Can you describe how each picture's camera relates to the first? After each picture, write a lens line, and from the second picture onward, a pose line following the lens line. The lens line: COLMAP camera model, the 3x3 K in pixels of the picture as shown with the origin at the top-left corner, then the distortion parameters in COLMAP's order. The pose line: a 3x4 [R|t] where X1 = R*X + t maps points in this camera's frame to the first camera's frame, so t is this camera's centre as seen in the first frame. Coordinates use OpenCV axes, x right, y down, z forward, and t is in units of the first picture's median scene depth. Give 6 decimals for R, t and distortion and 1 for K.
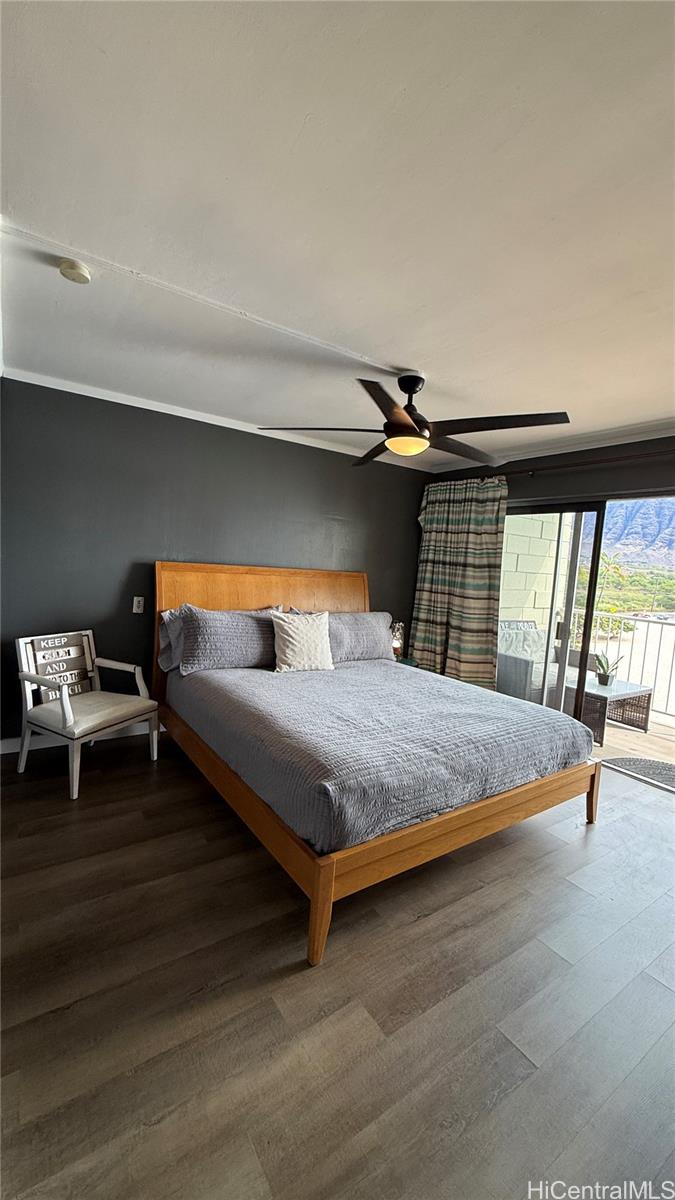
lens RADIAL K [[479.6, 0, 338.7], [0, 479.6, 597.9], [0, 0, 1]] dist [-0.000968, 0.000411]
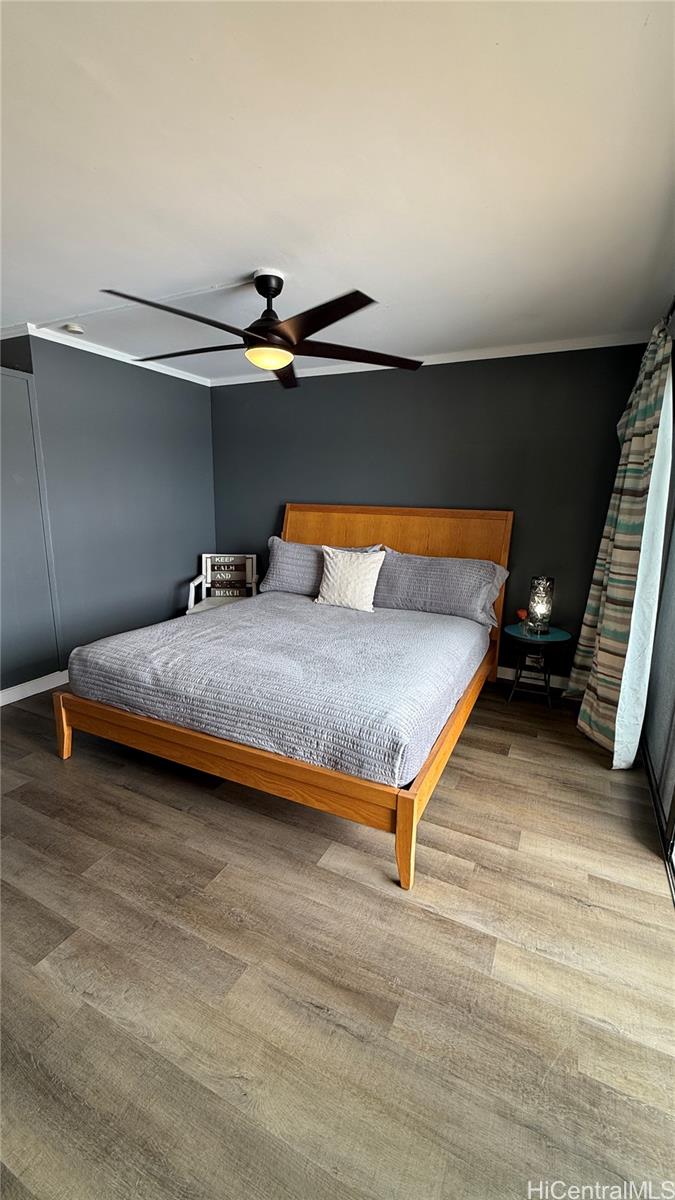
lens RADIAL K [[478.4, 0, 340.1], [0, 478.4, 598.2], [0, 0, 1]] dist [-0.000007, 0.000121]
pose [[0.488848, 0.126280, -0.863181, 0.852331], [-0.056416, 0.991973, 0.113172, 0.021446], [0.870543, -0.006627, 0.492048, 0.538162]]
